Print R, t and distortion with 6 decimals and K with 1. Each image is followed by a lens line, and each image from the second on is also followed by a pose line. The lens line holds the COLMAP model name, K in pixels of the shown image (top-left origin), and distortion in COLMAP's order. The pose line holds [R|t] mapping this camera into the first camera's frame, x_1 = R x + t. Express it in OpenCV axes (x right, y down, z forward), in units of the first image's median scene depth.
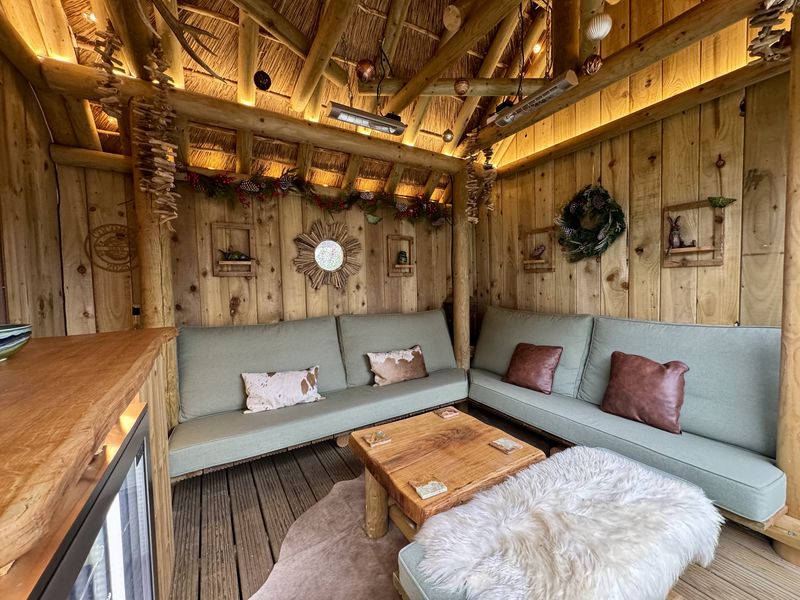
lens RADIAL K [[319.1, 0, 400.2], [0, 319.1, 300.0], [0, 0, 1]] dist [-0.002609, -0.000742]
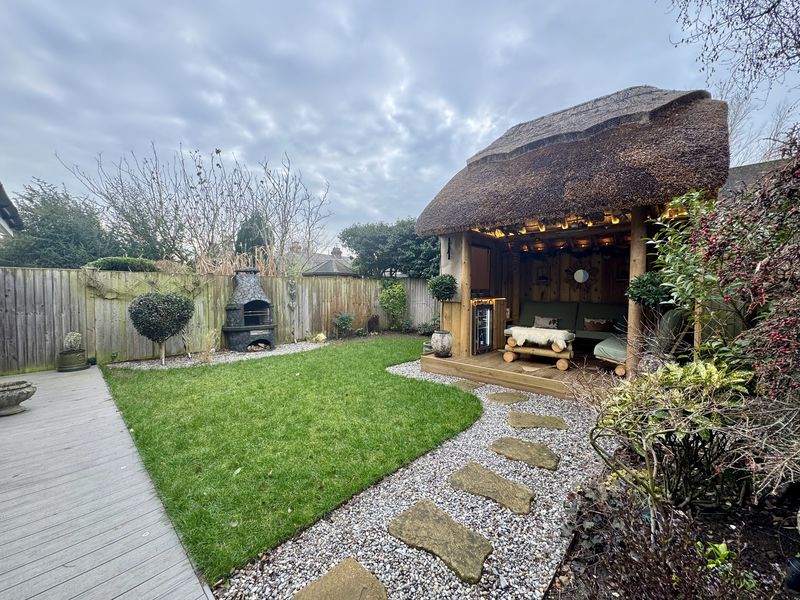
lens RADIAL K [[319.1, 0, 399.2], [0, 319.1, 299.1], [0, 0, 1]] dist [-0.002609, -0.000742]
pose [[0.271778, 0.057711, -0.960628, 1.666886], [-0.058531, 0.997344, 0.043358, 0.004323], [0.960578, 0.044442, 0.274434, -0.906009]]
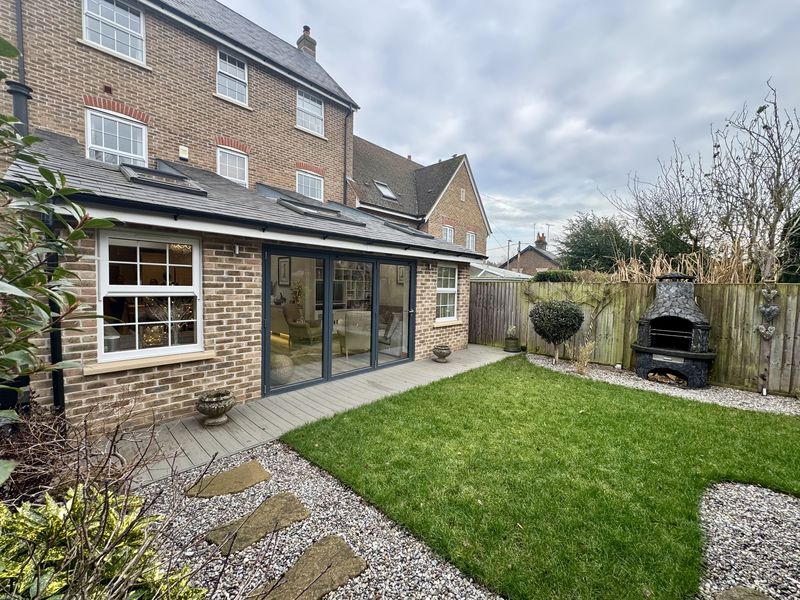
lens RADIAL K [[319.1, 0, 400.2], [0, 319.1, 298.7], [0, 0, 1]] dist [-0.002609, -0.000742]
pose [[-0.963824, 0.016250, -0.266044, 0.946641], [-0.010162, 0.995174, 0.097602, -0.091291], [0.266346, 0.096775, -0.959007, 0.161383]]
